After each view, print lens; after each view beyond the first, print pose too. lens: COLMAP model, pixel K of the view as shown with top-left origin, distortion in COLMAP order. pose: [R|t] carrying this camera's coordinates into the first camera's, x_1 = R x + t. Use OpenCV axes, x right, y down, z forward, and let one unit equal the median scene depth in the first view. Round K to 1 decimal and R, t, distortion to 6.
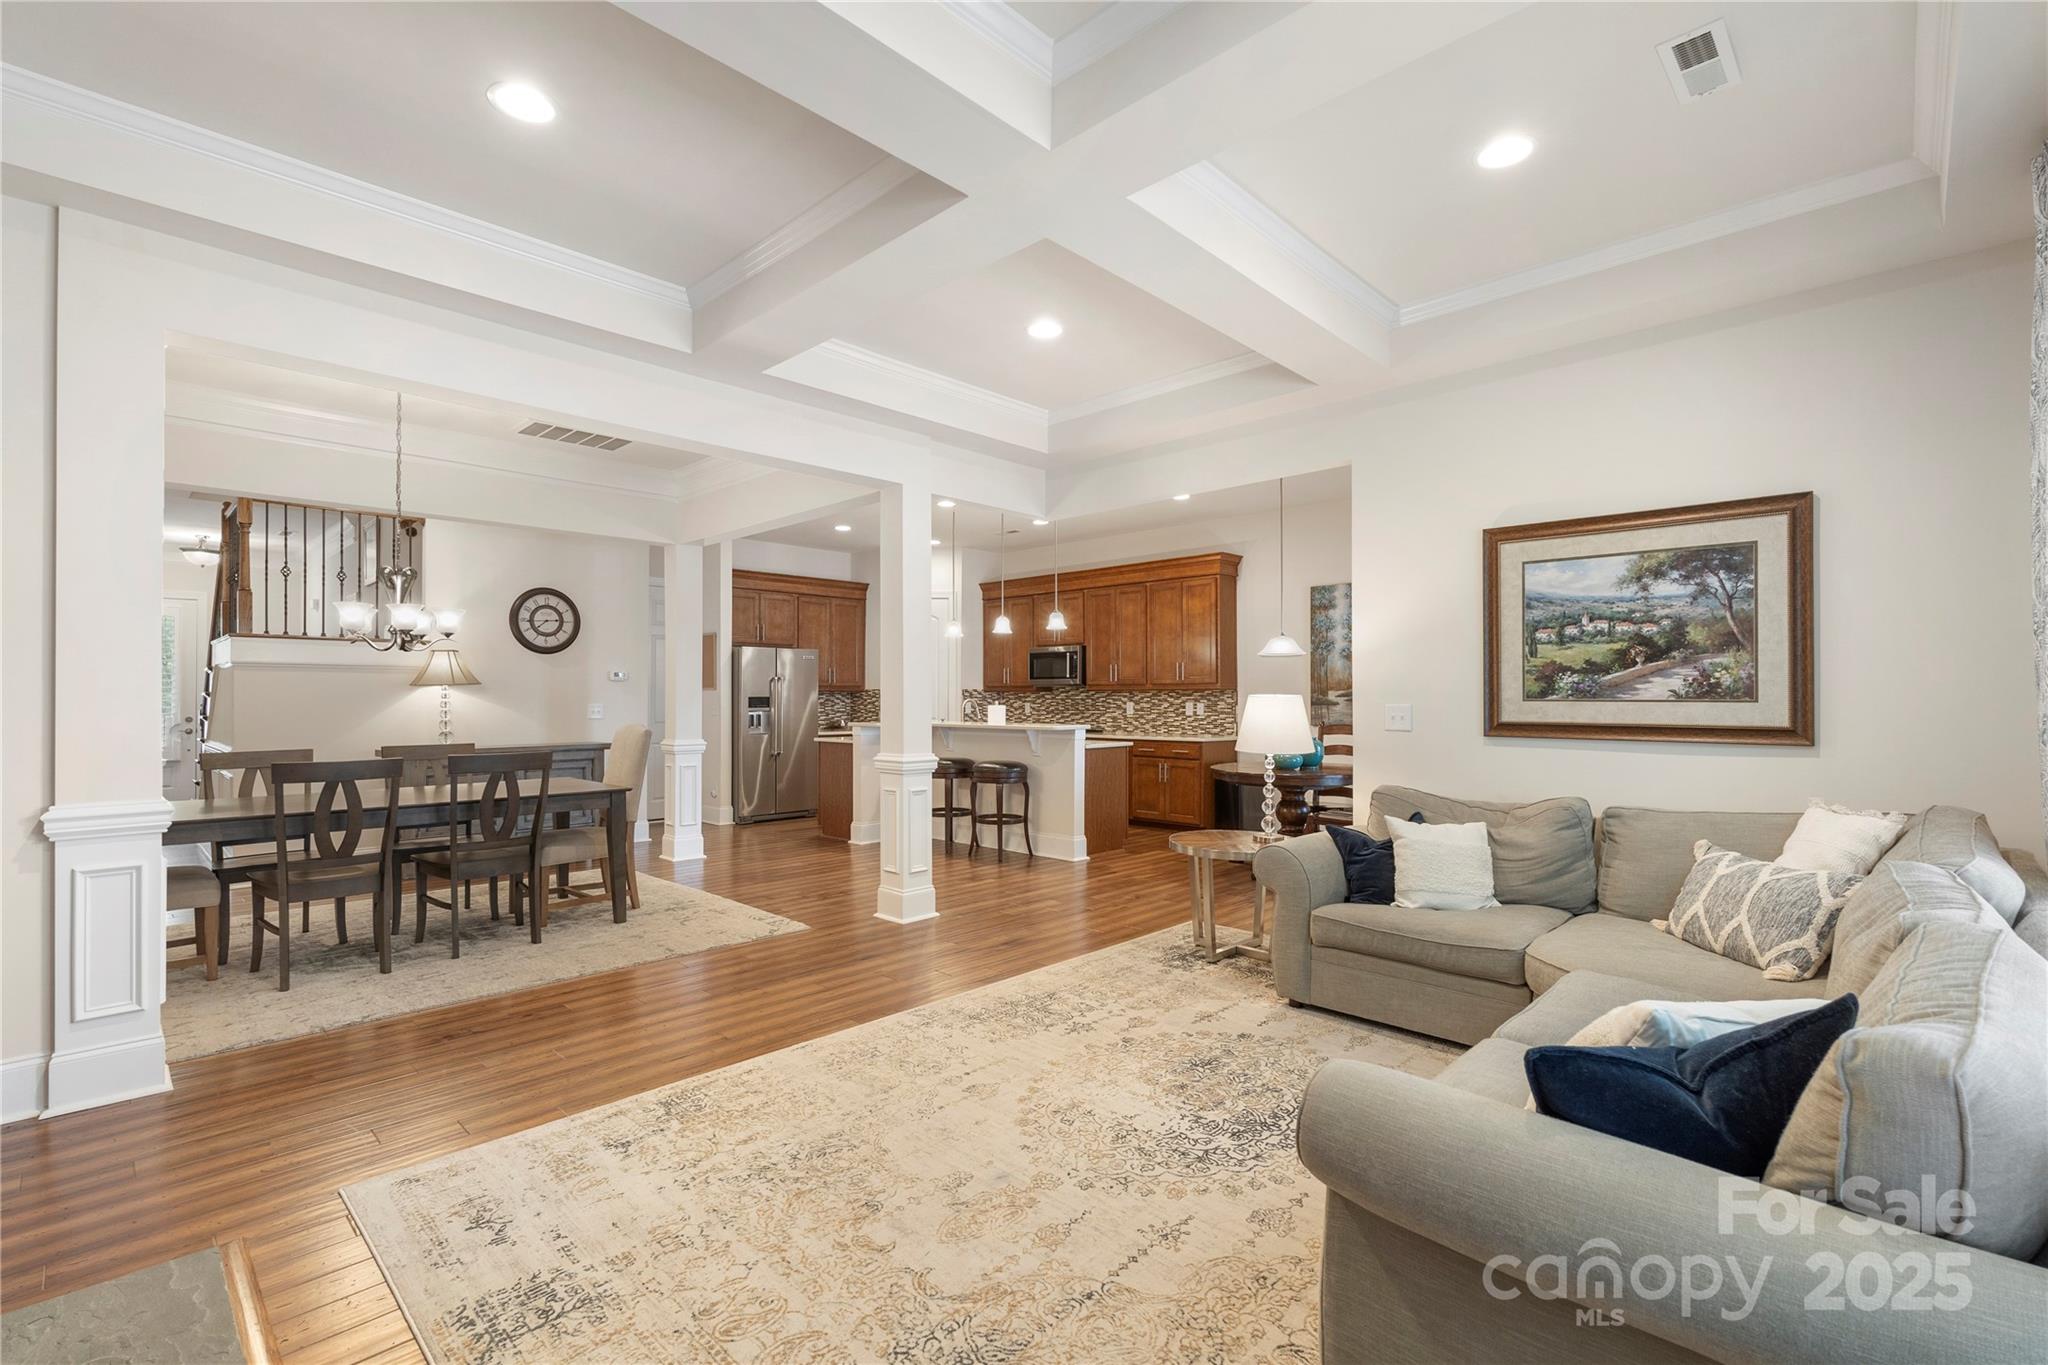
lens RADIAL K [[912.0, 0, 1023.7], [0, 912.0, 694.0], [0, 0, 1]] dist [-0.004297, 0.000870]
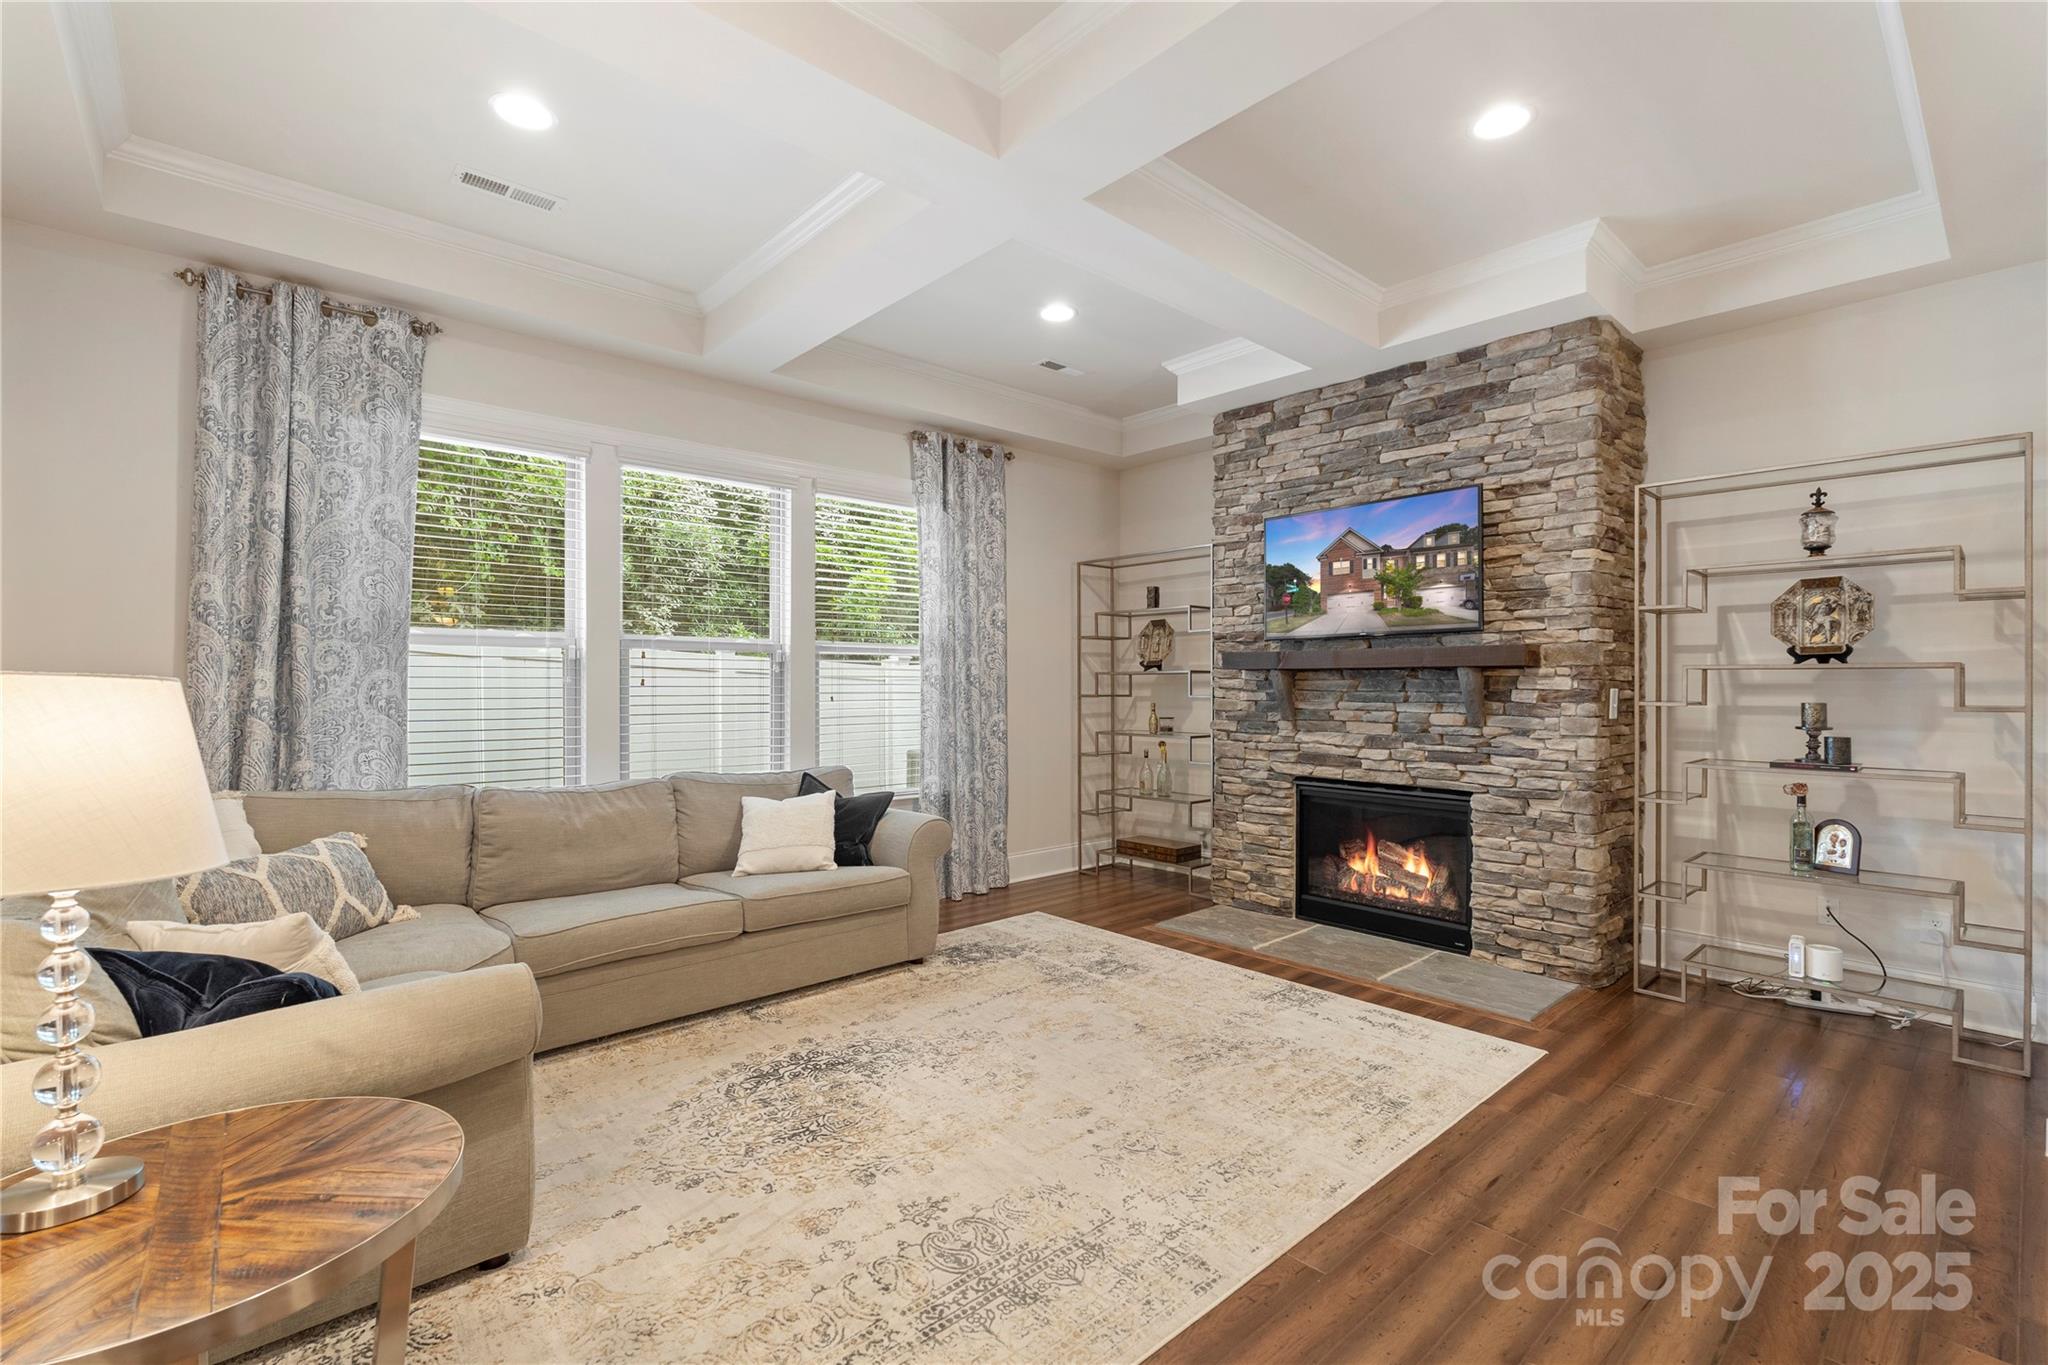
lens RADIAL K [[912.0, 0, 1025.3], [0, 912.0, 683.5], [0, 0, 1]] dist [-0.004297, 0.000870]
pose [[-0.997723, -0.000542, 0.067436, -0.019493], [-0.000772, 0.999994, -0.003392, 0.001911], [-0.067434, -0.003437, -0.997718, 0.614914]]
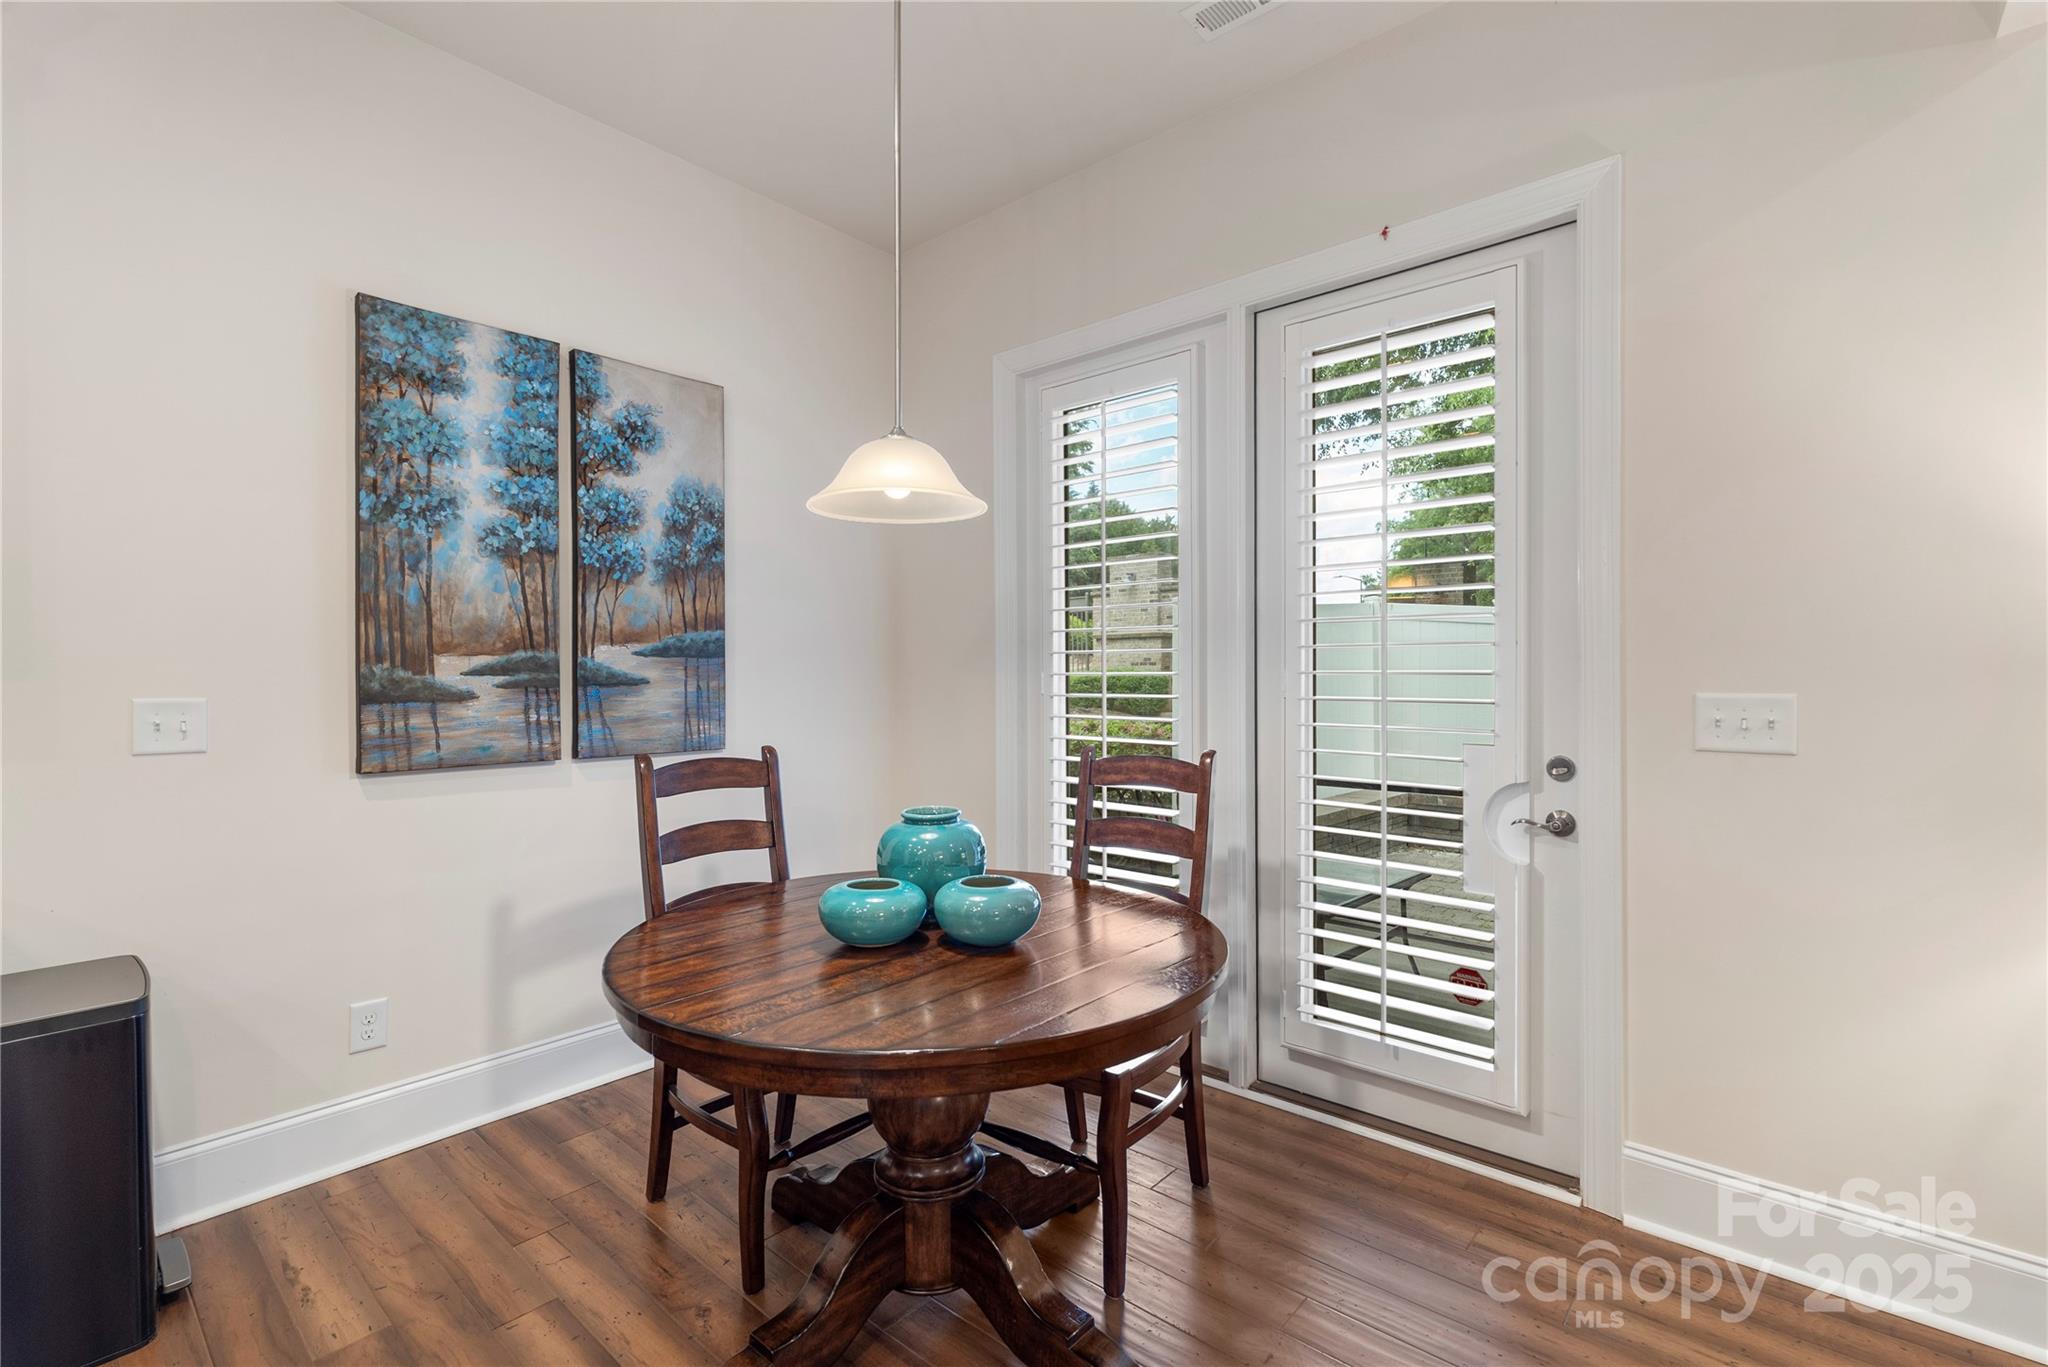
lens RADIAL K [[912.0, 0, 1025.0], [0, 912.0, 672.5], [0, 0, 1]] dist [-0.004297, 0.000870]
pose [[-0.057455, 0.002029, 0.998346, 0.015013], [0.000185, 0.999998, -0.002022, 0.002682], [-0.998348, 0.000069, -0.057456, 0.730346]]
